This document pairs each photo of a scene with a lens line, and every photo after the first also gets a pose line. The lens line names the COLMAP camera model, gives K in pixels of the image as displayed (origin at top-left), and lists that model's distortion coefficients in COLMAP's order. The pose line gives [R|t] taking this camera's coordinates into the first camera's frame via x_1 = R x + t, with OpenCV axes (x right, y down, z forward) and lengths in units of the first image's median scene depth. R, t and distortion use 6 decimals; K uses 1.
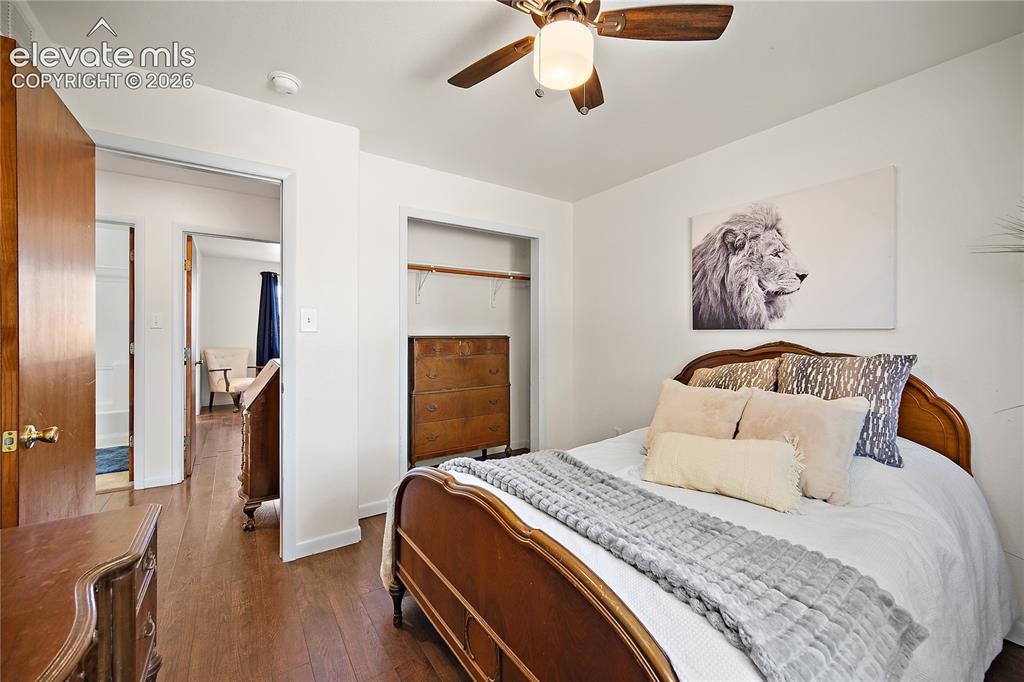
lens RADIAL K [[405.4, 0, 513.8], [0, 405.4, 334.9], [0, 0, 1]] dist [-0.001389, 0.000017]
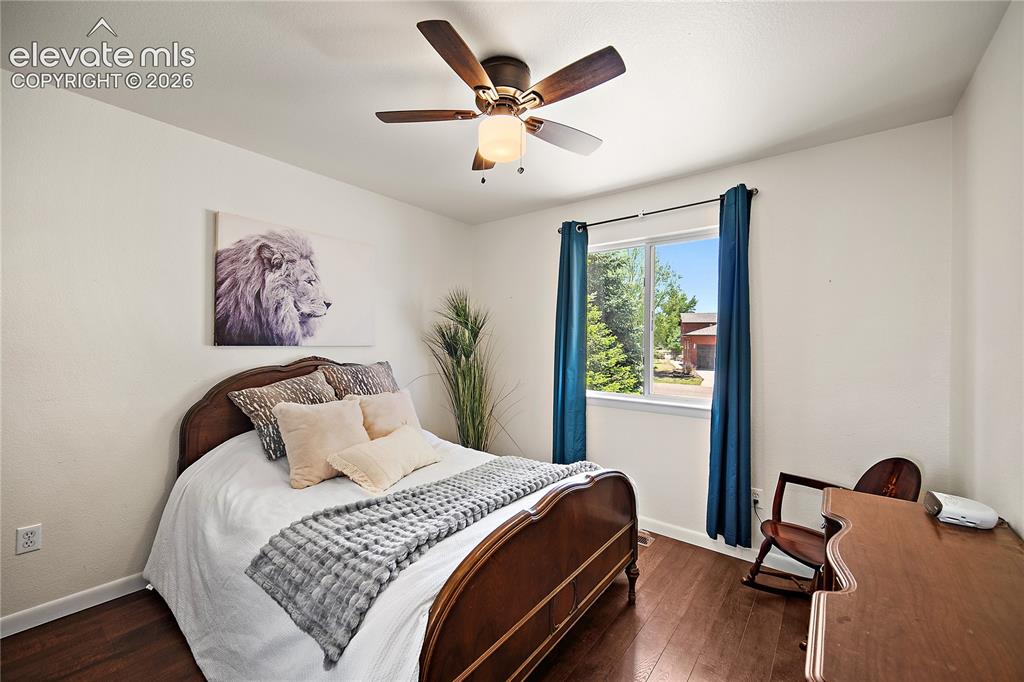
lens RADIAL K [[405.4, 0, 512.8], [0, 405.4, 341.9], [0, 0, 1]] dist [-0.001389, 0.000017]
pose [[-0.277557, -0.007335, 0.960681, -0.598923], [-0.008313, 0.999952, 0.005233, -0.034482], [-0.960673, -0.006534, -0.277604, 0.714871]]
